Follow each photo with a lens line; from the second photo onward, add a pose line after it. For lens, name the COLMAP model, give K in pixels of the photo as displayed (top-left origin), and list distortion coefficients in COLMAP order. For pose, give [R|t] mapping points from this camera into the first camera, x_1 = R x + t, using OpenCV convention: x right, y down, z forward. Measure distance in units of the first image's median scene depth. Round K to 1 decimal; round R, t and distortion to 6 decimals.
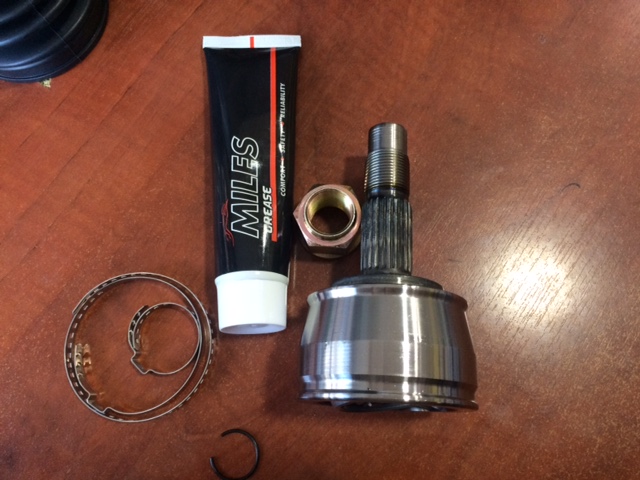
lens RADIAL K [[545.7, 0, 320.0], [0, 545.7, 240.0], [0, 0, 1]] dist [0.089102, -0.136484]
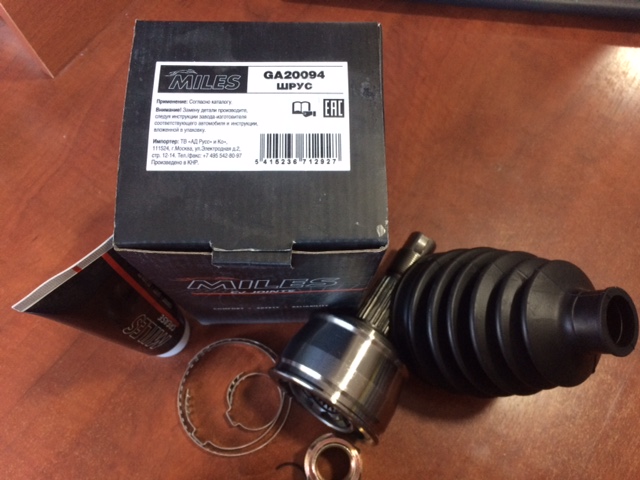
lens RADIAL K [[545.7, 0, 320.0], [0, 545.7, 240.0], [0, 0, 1]] dist [0.089102, -0.136484]
pose [[0.998938, -0.006452, 0.045624, -0.111718], [0.011642, 0.993363, -0.114435, -0.040834], [-0.044583, 0.114845, 0.992383, -0.343437]]
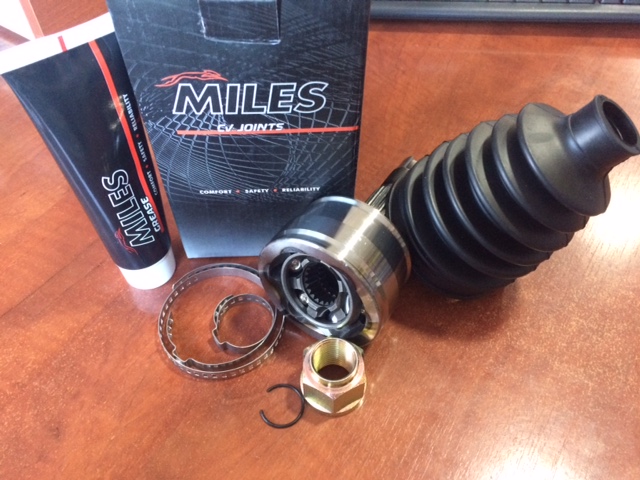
lens RADIAL K [[545.7, 0, 320.0], [0, 545.7, 240.0], [0, 0, 1]] dist [0.089102, -0.136484]
pose [[0.998280, -0.023811, 0.053564, -0.104754], [0.044956, 0.897394, -0.438933, 0.554765], [-0.037616, 0.440587, 0.896922, -0.130605]]
